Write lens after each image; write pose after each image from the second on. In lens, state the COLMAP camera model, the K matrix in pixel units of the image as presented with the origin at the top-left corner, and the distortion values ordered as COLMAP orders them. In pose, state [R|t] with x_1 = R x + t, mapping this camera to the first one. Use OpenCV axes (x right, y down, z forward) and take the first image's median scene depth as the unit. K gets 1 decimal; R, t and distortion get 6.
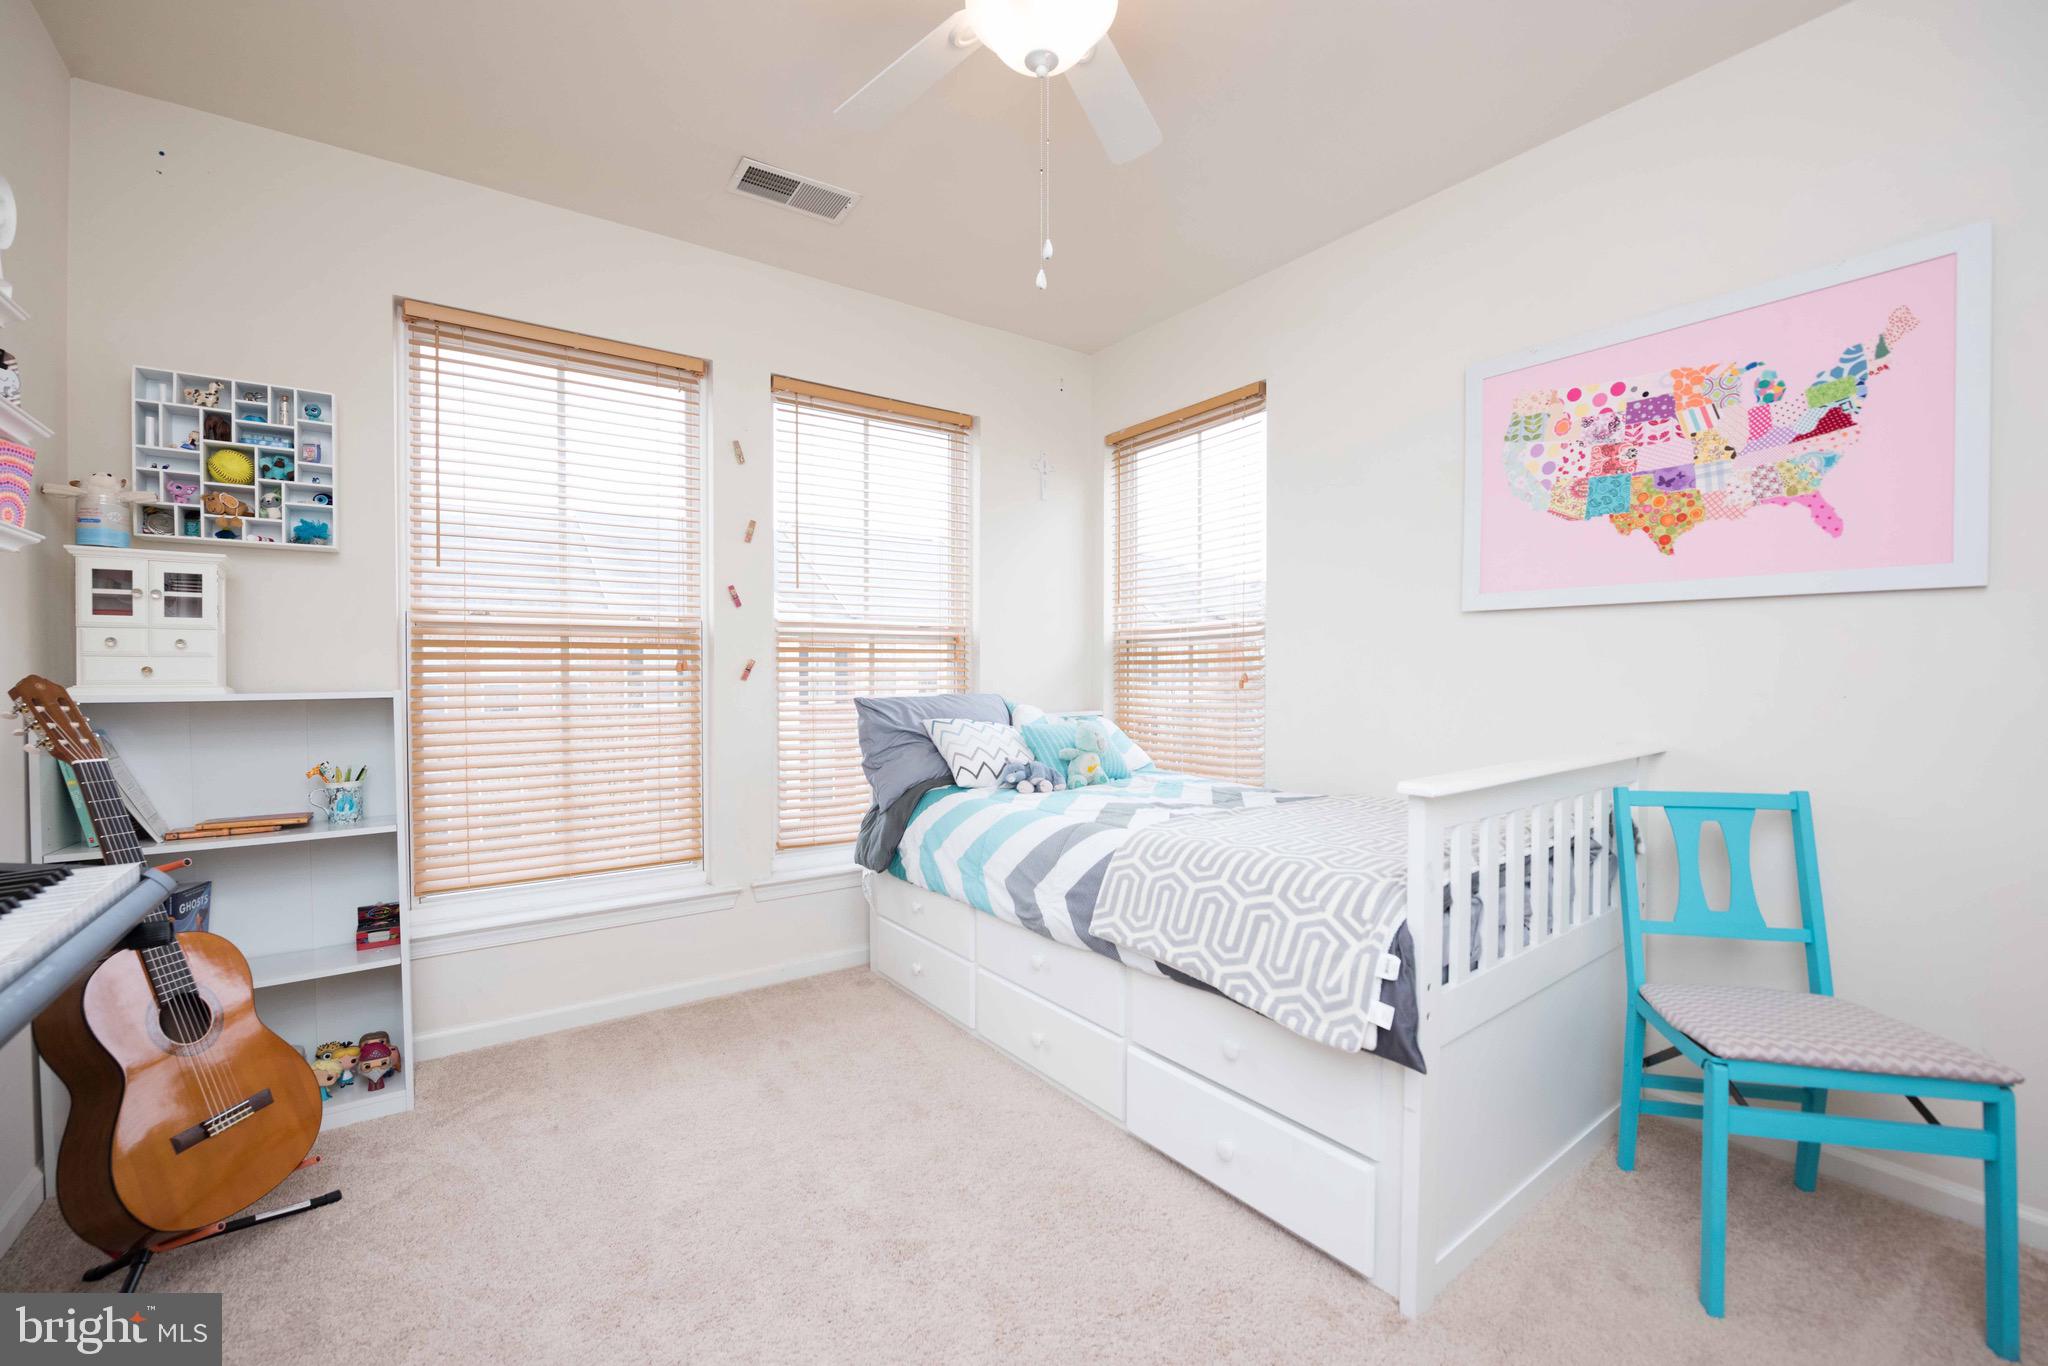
lens RADIAL K [[785.9, 0, 1013.8], [0, 785.9, 695.8], [0, 0, 1]] dist [-0.017731, -0.000619]
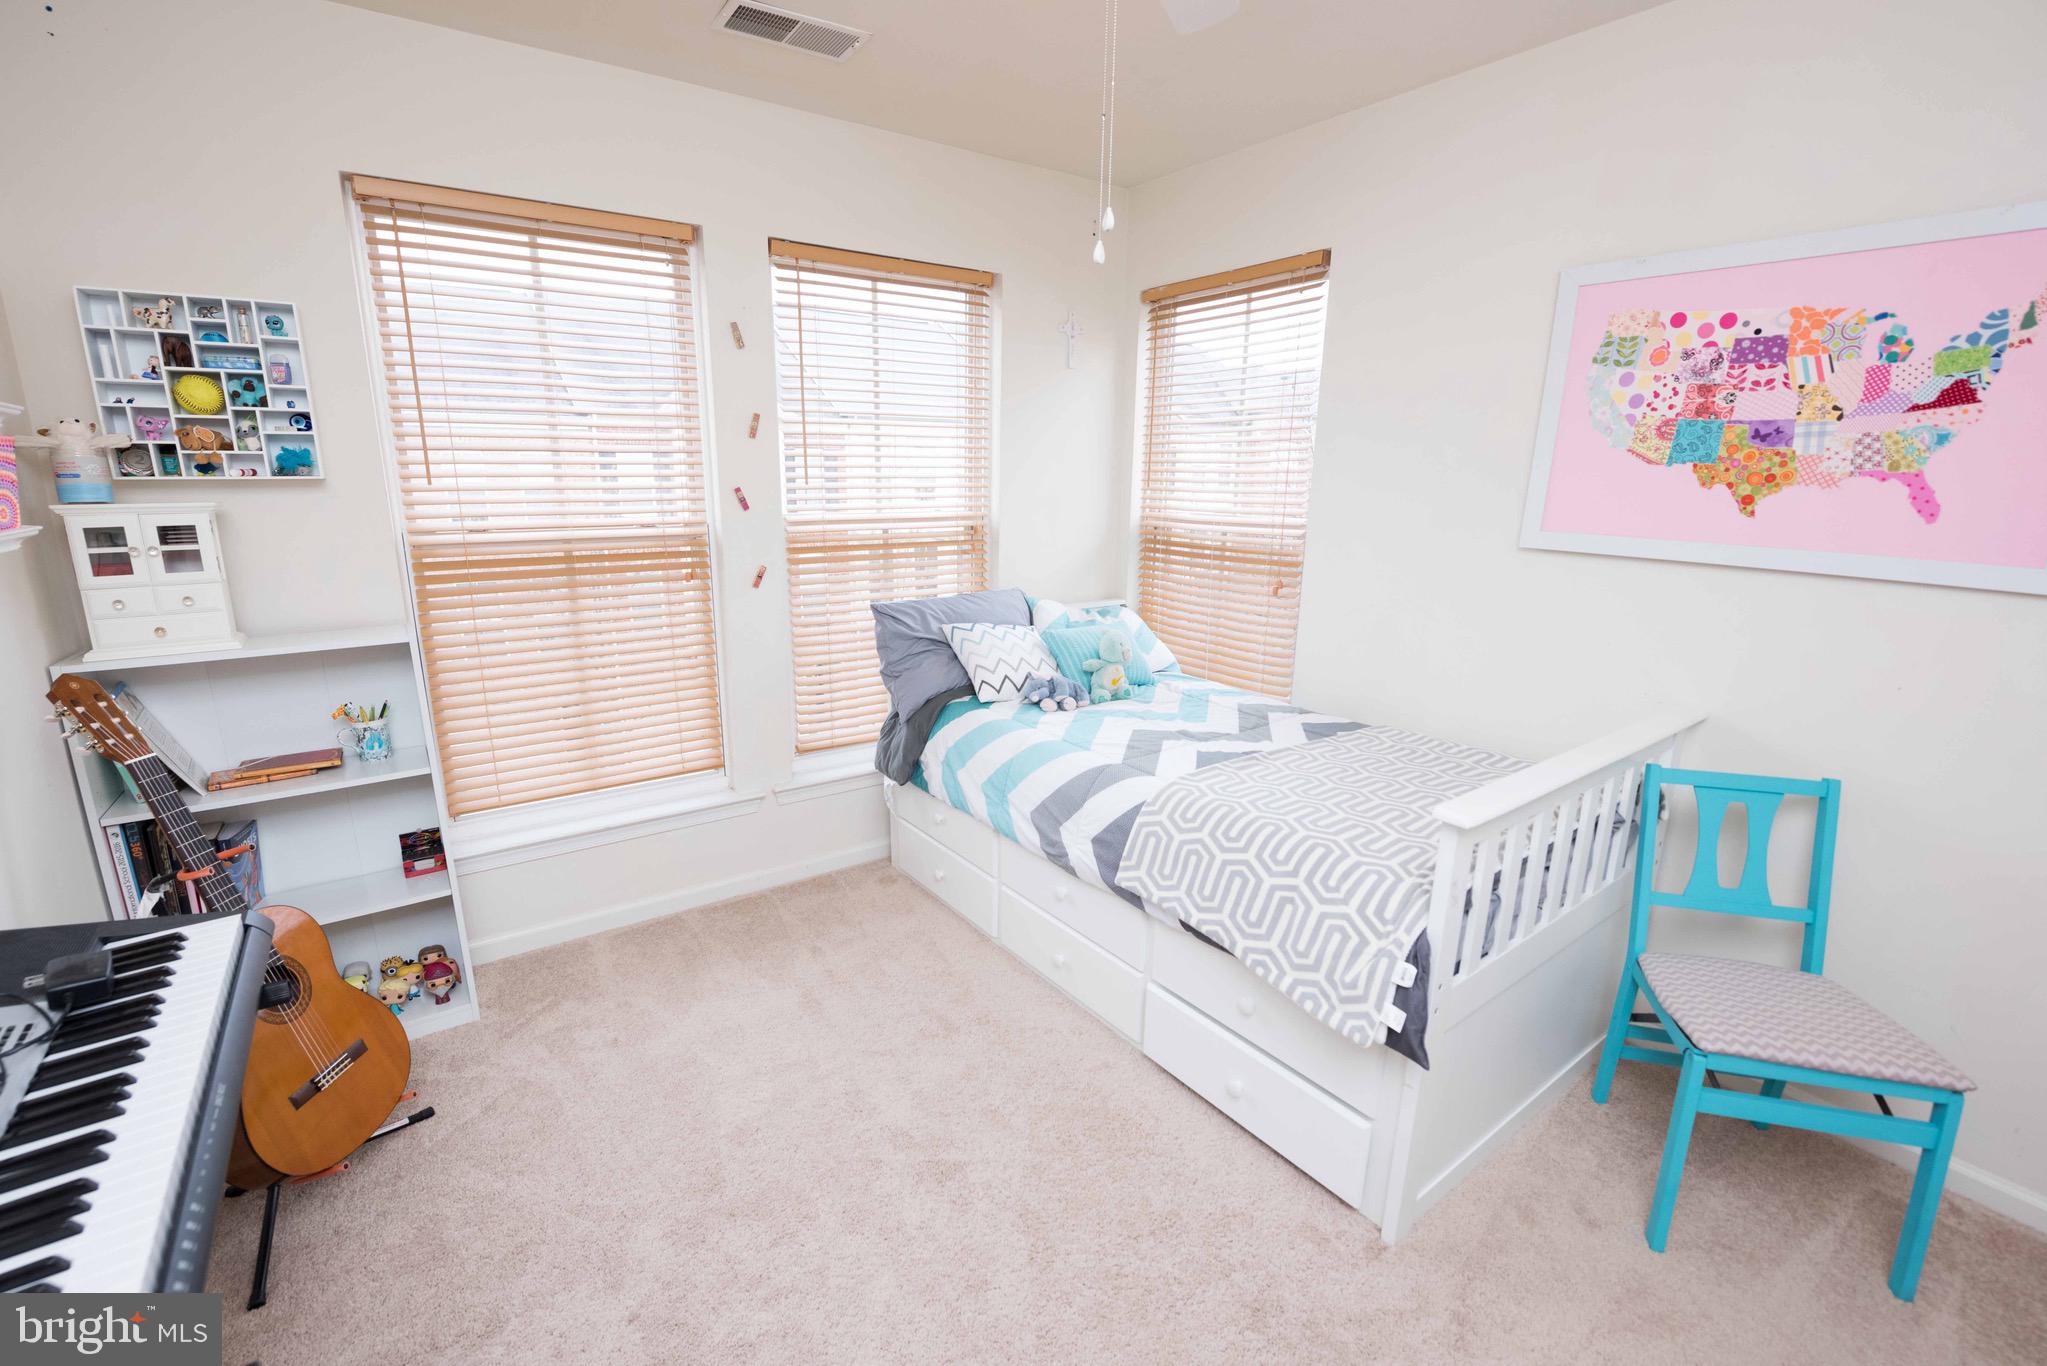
lens RADIAL K [[827.5, 0, 1012.6], [0, 827.5, 687.9], [0, 0, 1]] dist [-0.015739, -0.001703]
pose [[0.999897, 0.013591, -0.004538, -0.038384], [-0.012322, 0.977241, 0.211776, -0.181363], [0.007313, -0.211698, 0.977308, -0.013664]]
